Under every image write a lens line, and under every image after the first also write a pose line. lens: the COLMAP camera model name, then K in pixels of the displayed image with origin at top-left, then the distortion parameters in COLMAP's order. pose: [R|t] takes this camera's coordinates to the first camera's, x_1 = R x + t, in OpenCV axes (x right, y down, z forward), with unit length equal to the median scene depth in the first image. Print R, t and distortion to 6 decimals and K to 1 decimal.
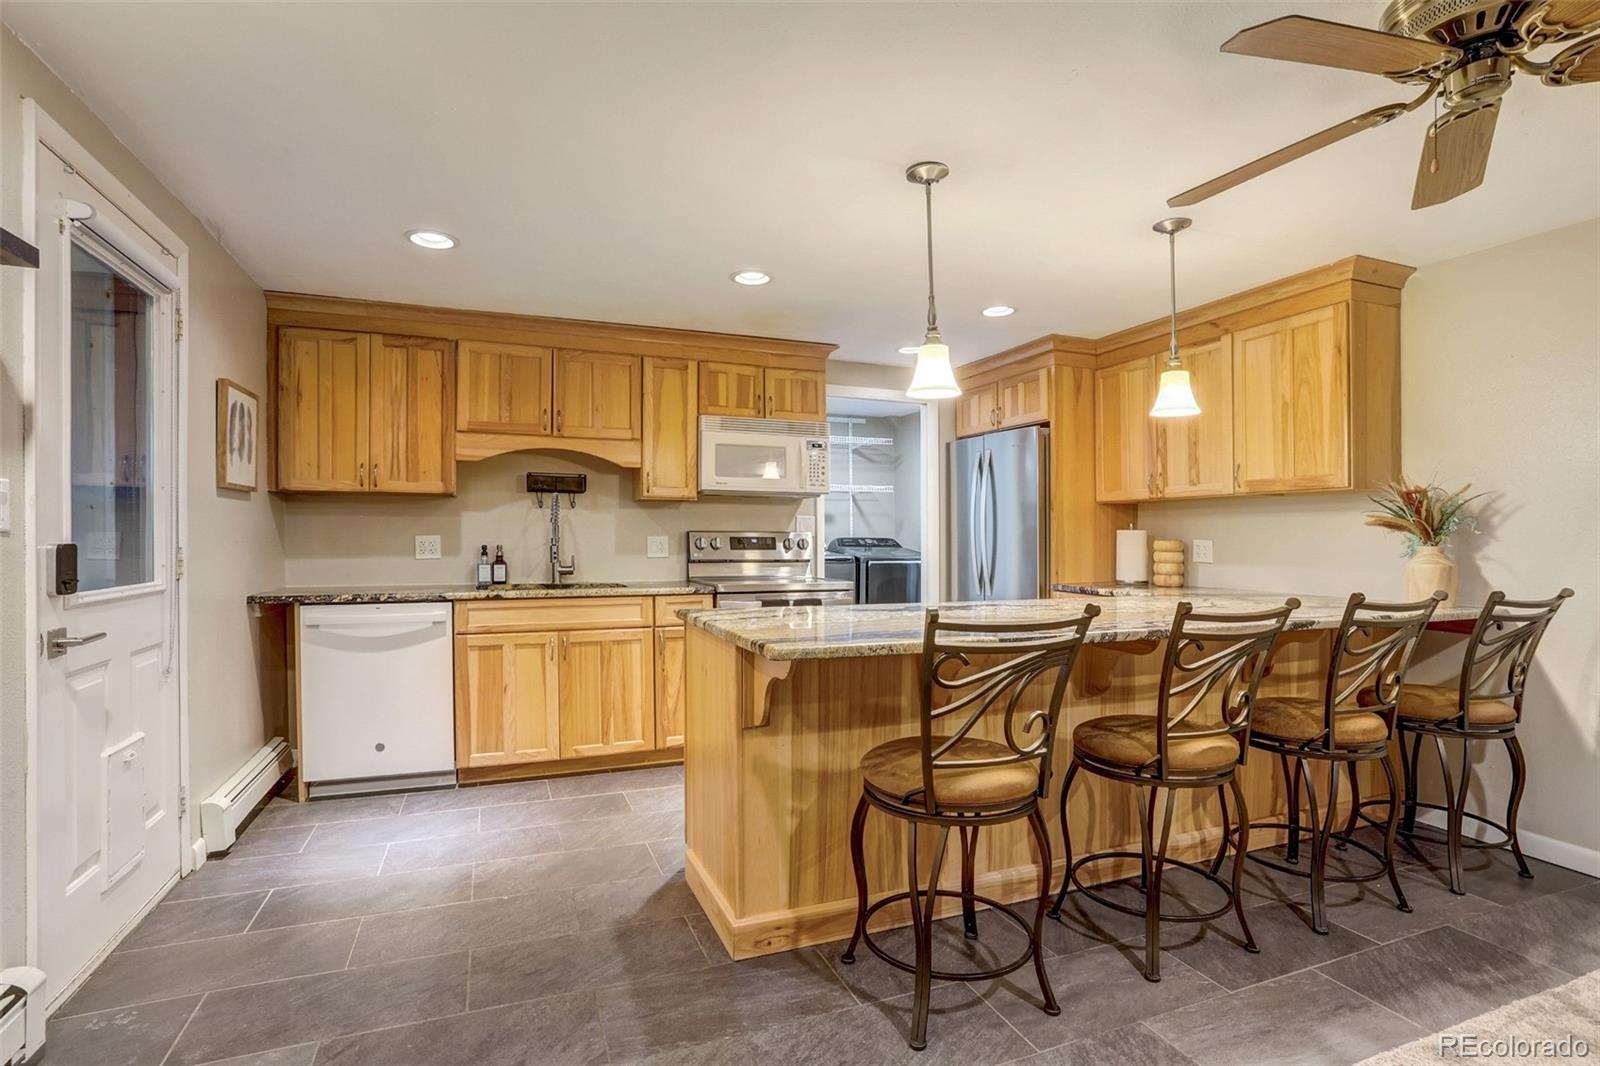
lens RADIAL K [[774.9, 0, 800.9], [0, 774.9, 537.3], [0, 0, 1]] dist [-0.044884, 0.017943]
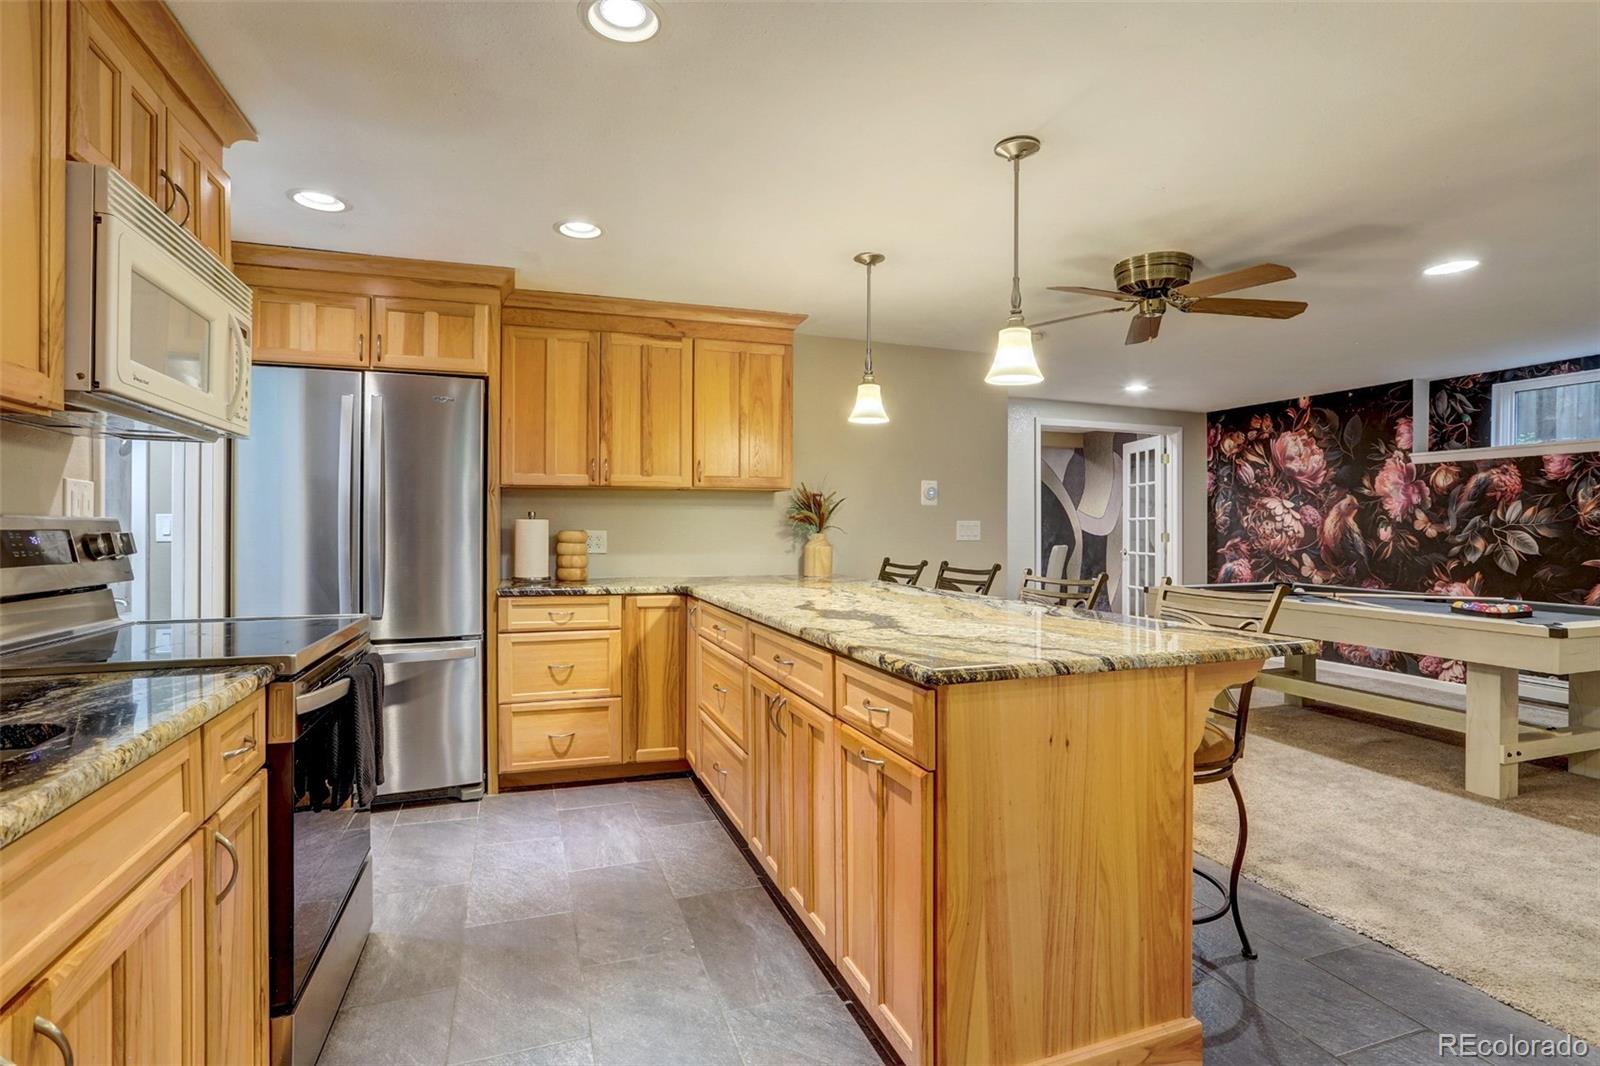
lens RADIAL K [[774.9, 0, 778.9], [0, 774.9, 527.2], [0, 0, 1]] dist [-0.044884, 0.017943]
pose [[0.052893, 0.000479, 0.998600, -0.469380], [-0.001151, 0.999999, -0.000418, -0.000159], [-0.998600, -0.001128, 0.052894, 0.741723]]
